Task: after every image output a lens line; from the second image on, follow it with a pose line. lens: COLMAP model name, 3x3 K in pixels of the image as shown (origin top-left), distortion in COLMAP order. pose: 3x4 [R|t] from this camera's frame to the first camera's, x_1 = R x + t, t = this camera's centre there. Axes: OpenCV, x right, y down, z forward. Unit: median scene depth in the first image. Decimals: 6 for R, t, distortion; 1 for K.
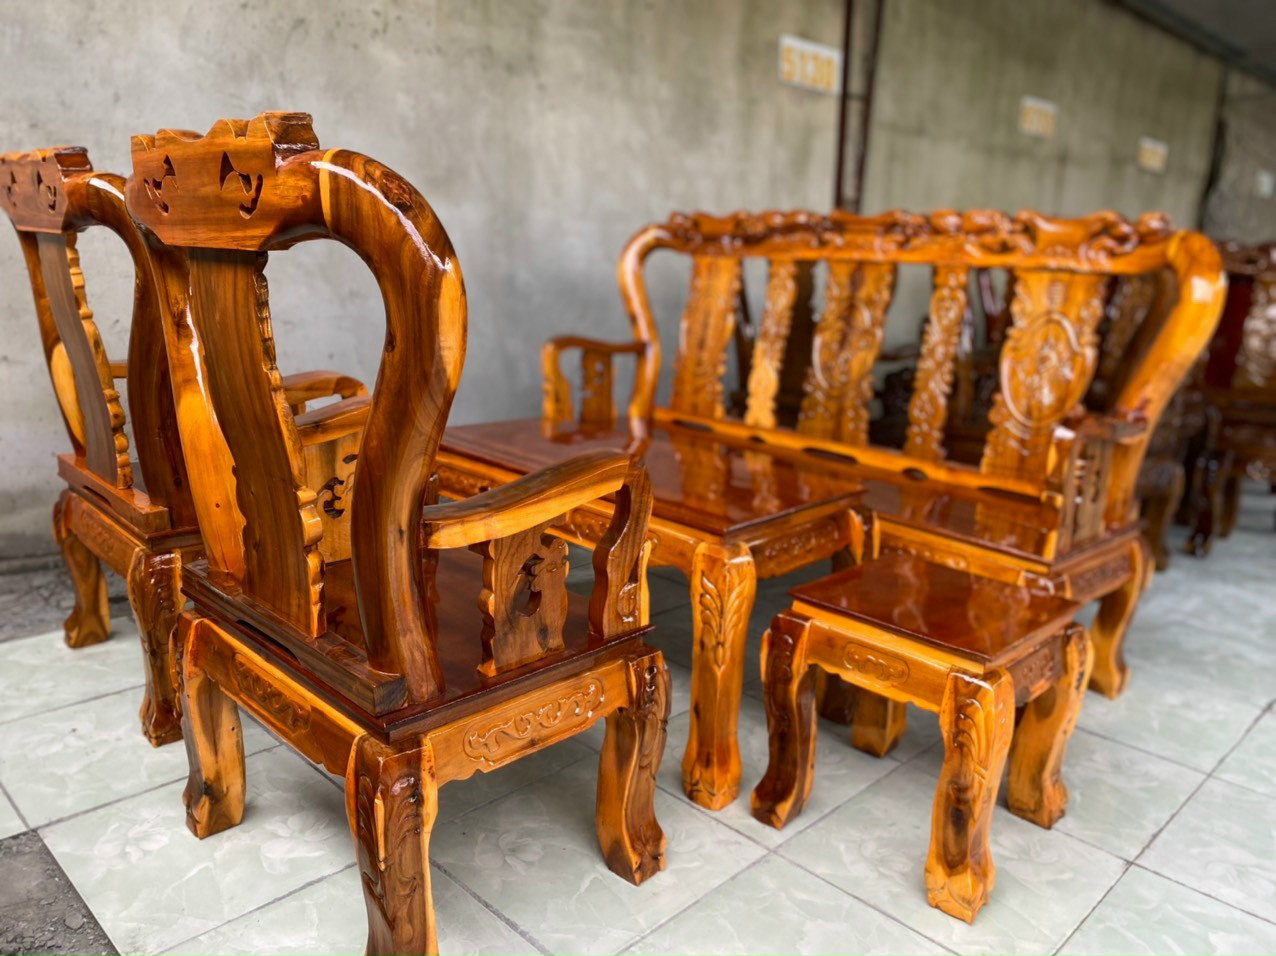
lens RADIAL K [[998.8, 0, 611.7], [0, 998.8, 508.8], [0, 0, 1]] dist [-0.006146, -0.005455]
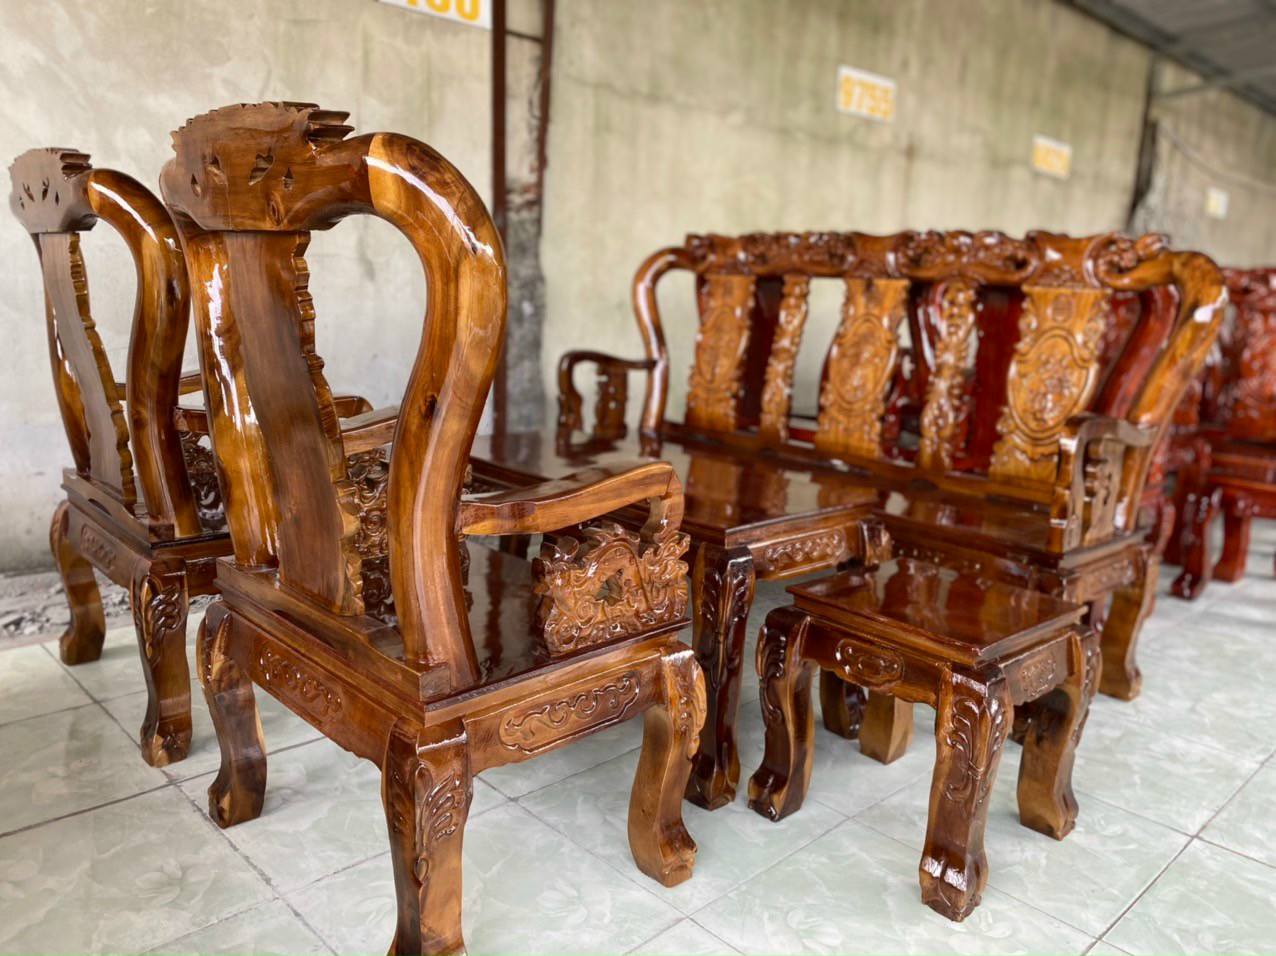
lens RADIAL K [[970.9, 0, 638.0], [0, 970.9, 478.0], [0, 0, 1]] dist [-0.000238, 0.014259]
pose [[0.999589, 0.028543, -0.002848, 0.311131], [-0.028633, 0.998826, -0.039085, -0.077125], [0.001729, 0.039150, 0.999232, 0.316049]]
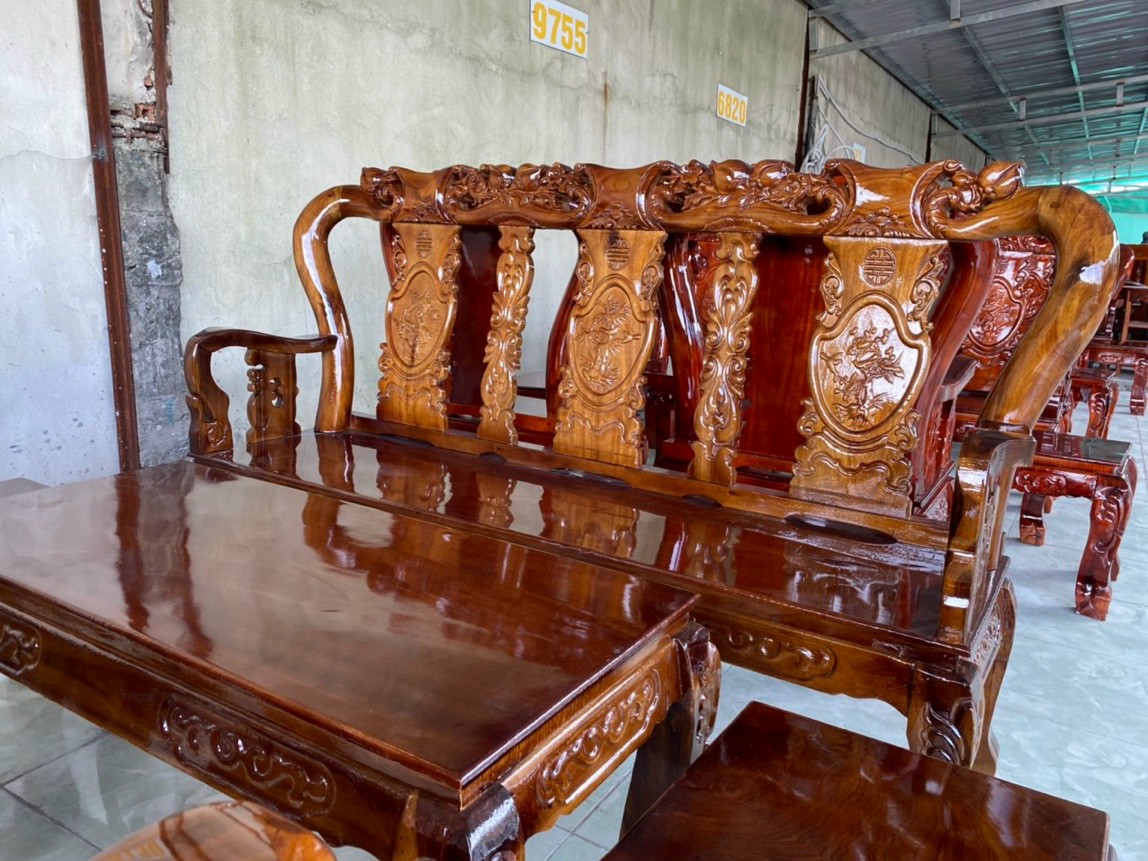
lens RADIAL K [[865.8, 0, 595.3], [0, 865.8, 430.9], [0, 0, 1]] dist [0.128038, -0.254983]
pose [[0.963394, -0.040999, 0.264935, 0.324430], [0.045027, 0.998944, -0.009144, -0.115614], [-0.264280, 0.020738, 0.964223, 0.466708]]
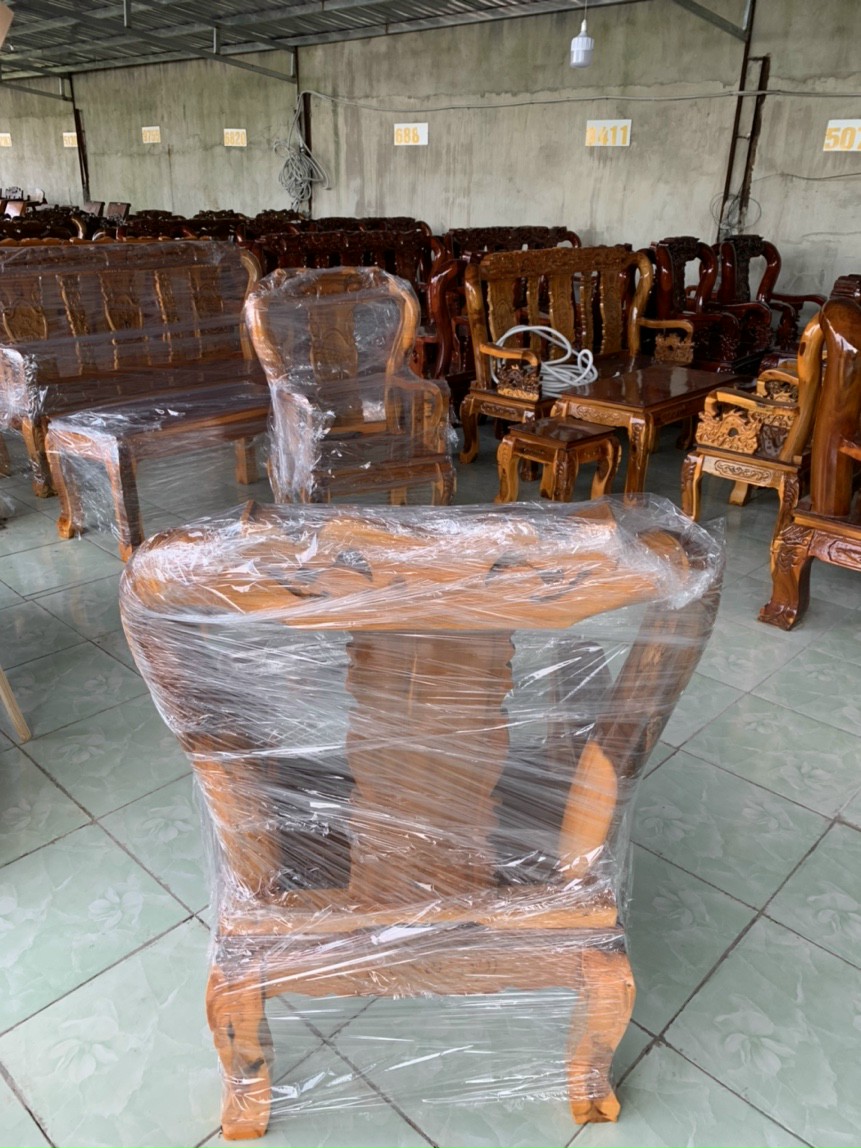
lens RADIAL K [[873.5, 0, 430.5], [0, 873.5, 574.0], [0, 0, 1]] dist [-0.000238, 0.014259]
pose [[0.035710, 0.403704, -0.914192, 3.000175], [-0.242073, 0.891028, 0.384019, -0.494276], [0.969601, 0.207588, 0.129544, 1.809370]]
